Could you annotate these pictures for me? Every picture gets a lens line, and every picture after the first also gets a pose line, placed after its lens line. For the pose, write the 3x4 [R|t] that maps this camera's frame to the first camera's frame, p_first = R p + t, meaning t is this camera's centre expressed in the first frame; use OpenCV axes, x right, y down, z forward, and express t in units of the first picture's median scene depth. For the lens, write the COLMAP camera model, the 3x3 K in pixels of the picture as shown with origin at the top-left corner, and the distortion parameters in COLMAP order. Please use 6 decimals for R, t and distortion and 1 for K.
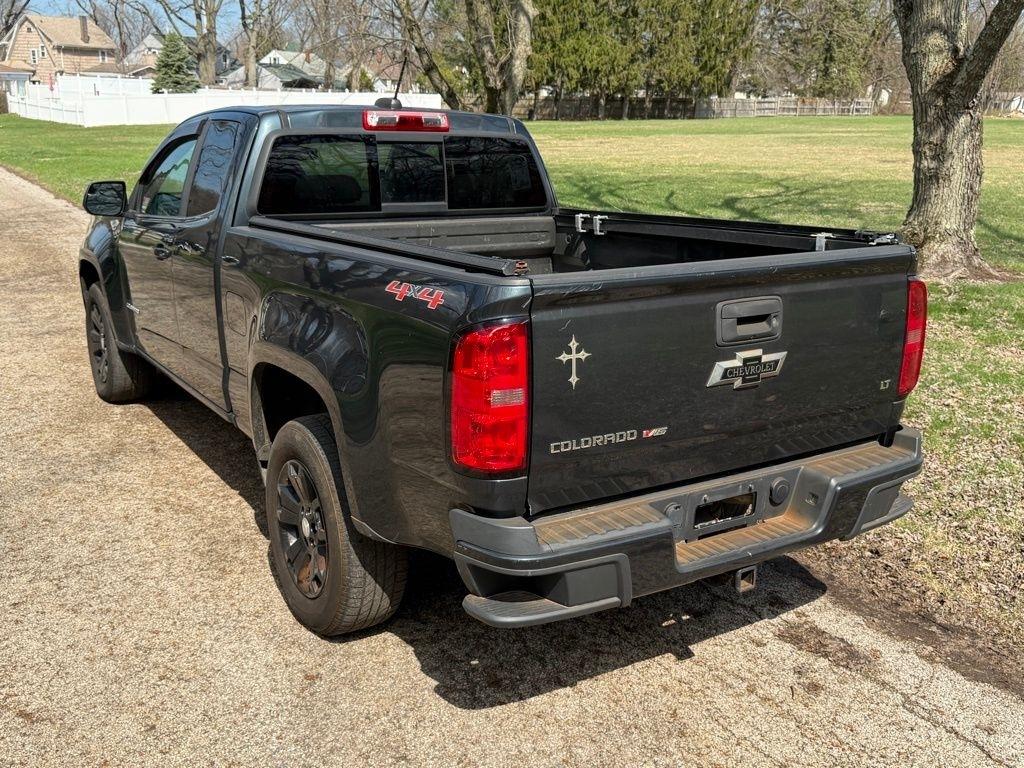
lens RADIAL K [[974.5, 0, 497.8], [0, 974.5, 390.5], [0, 0, 1]] dist [0.018331, 0.000000]
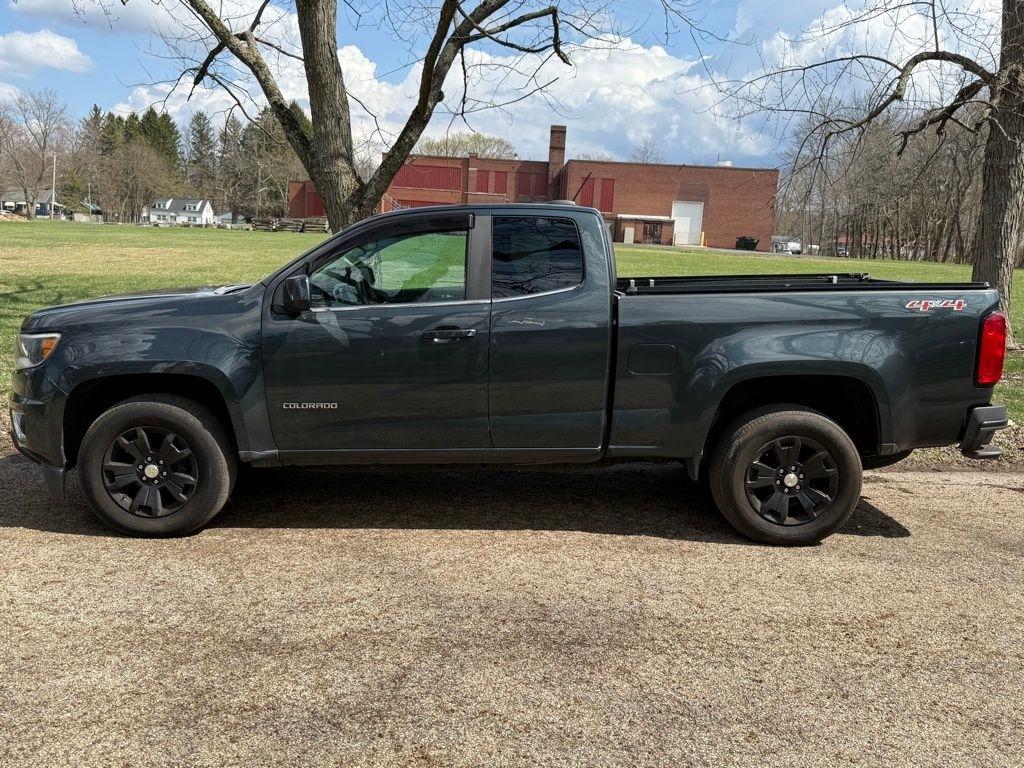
lens RADIAL K [[903.4, 0, 476.4], [0, 903.4, 393.8], [0, 0, 1]] dist [0.072494, -0.114603]
pose [[0.521107, -0.145128, 0.841062, -1.267706], [0.215447, 0.975891, 0.034906, -0.111868], [-0.825851, 0.163015, 0.539811, 0.482323]]
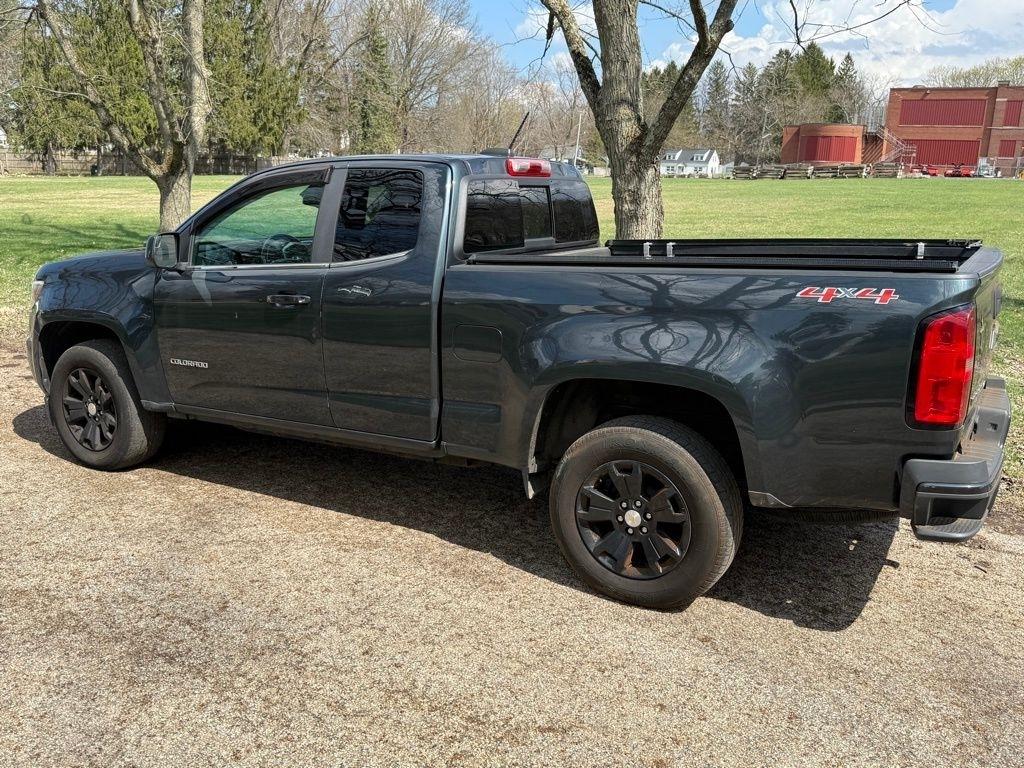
lens RADIAL K [[881.2, 0, 501.7], [0, 881.2, 386.1], [0, 0, 1]] dist [0.088245, -0.128827]
pose [[0.888332, -0.110463, 0.445717, -0.612990], [0.127773, 0.991764, -0.008867, -0.017886], [-0.441067, 0.064828, 0.895130, 0.107227]]
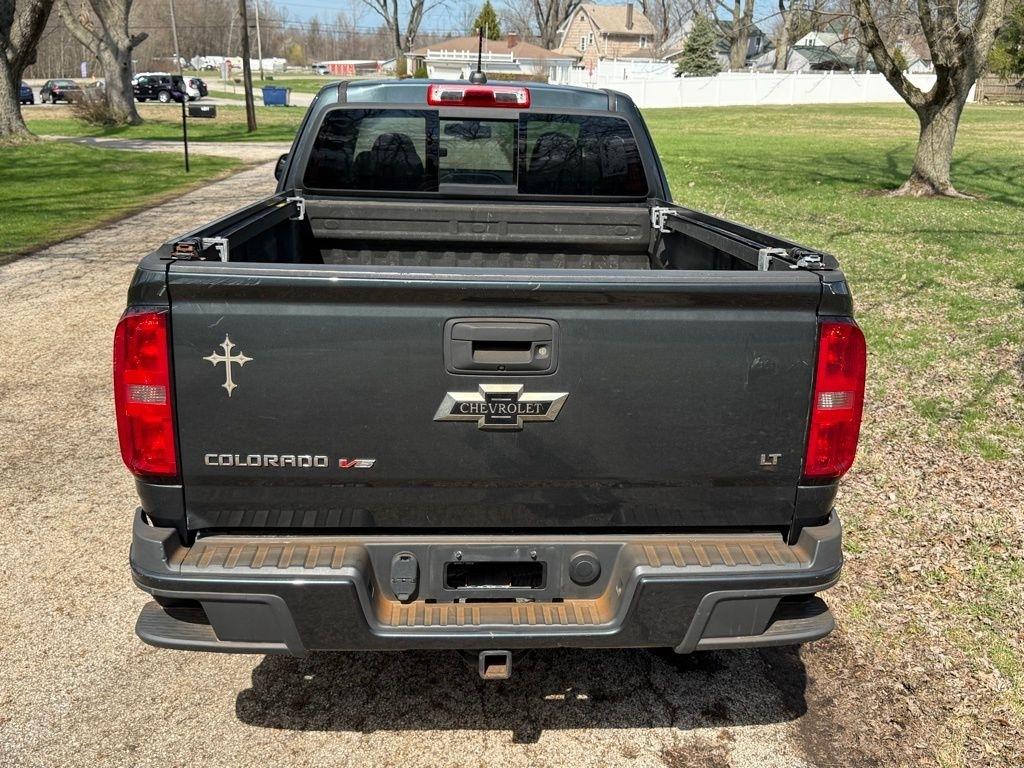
lens RADIAL K [[974.5, 0, 519.0], [0, 974.5, 390.5], [0, 0, 1]] dist [0.018331, 0.000000]
pose [[0.881846, 0.144513, -0.448847, 0.400516], [-0.137512, 0.989319, 0.048357, -0.048559], [0.451041, 0.019078, 0.892299, 0.191098]]
